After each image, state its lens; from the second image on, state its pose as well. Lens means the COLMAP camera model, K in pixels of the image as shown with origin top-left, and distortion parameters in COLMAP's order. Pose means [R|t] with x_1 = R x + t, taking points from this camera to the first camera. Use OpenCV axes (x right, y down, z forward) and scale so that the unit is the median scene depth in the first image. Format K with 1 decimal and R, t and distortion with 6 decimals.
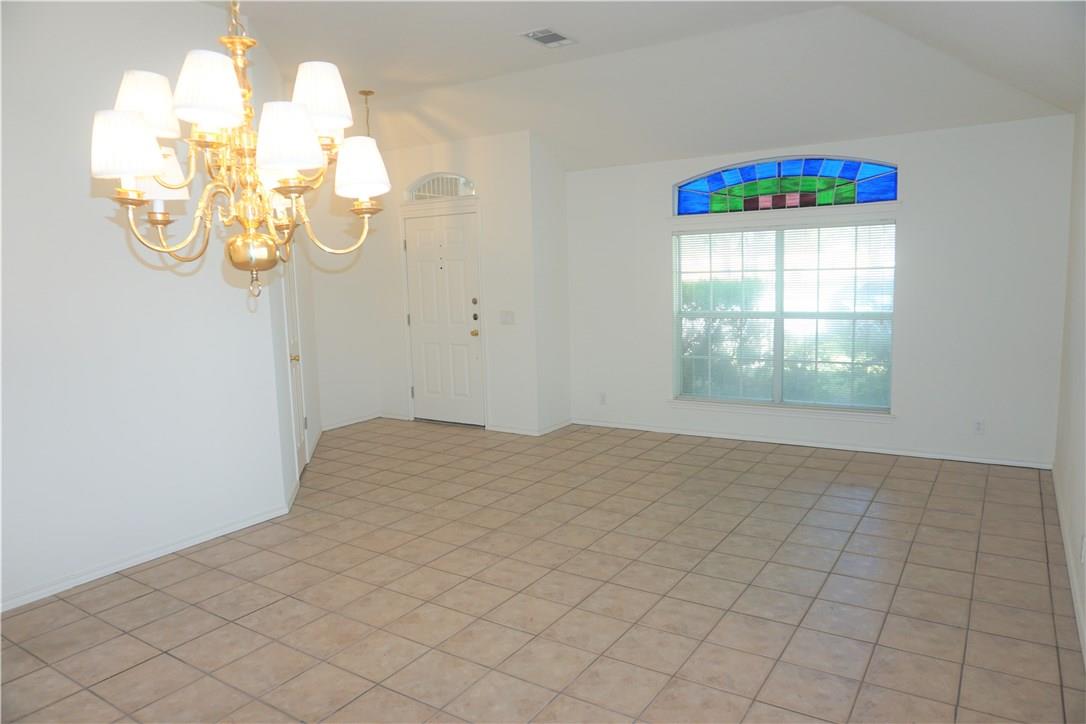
lens RADIAL K [[720.6, 0, 543.4], [0, 720.6, 361.1], [0, 0, 1]] dist [0.002755, -0.000588]
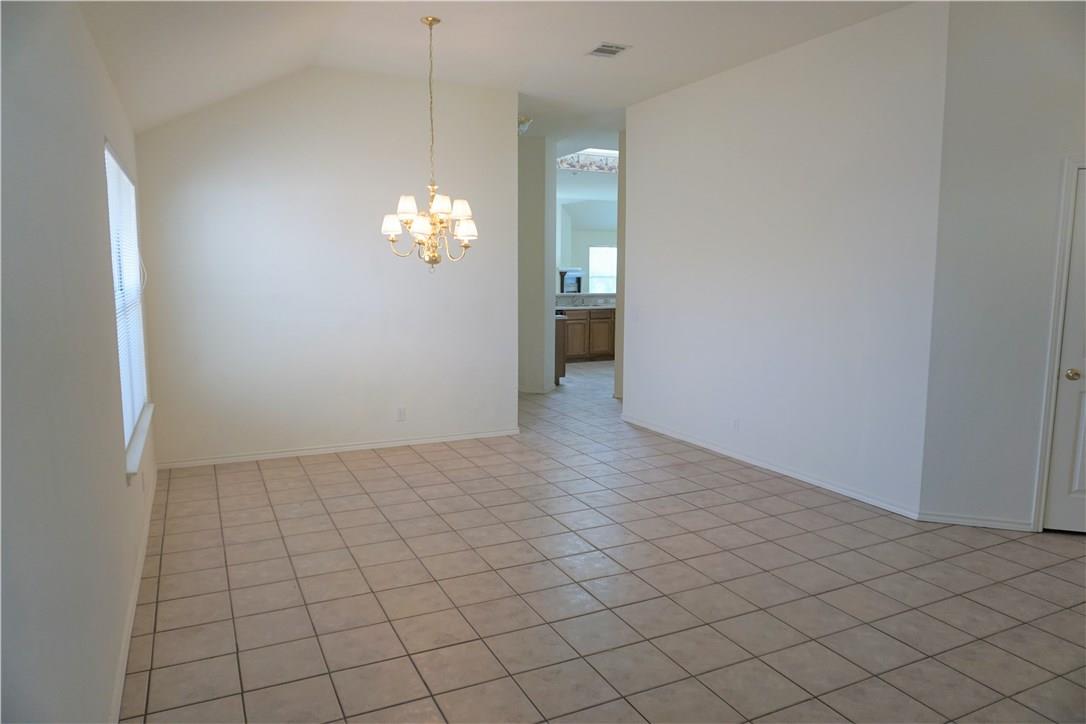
lens RADIAL K [[720.6, 0, 543.7], [0, 720.6, 361.0], [0, 0, 1]] dist [0.002755, -0.000588]
pose [[-0.510967, 0.128883, -0.849883, 0.754083], [-0.095503, 0.974063, 0.205134, -0.154472], [0.854278, 0.185983, -0.485406, 1.150030]]
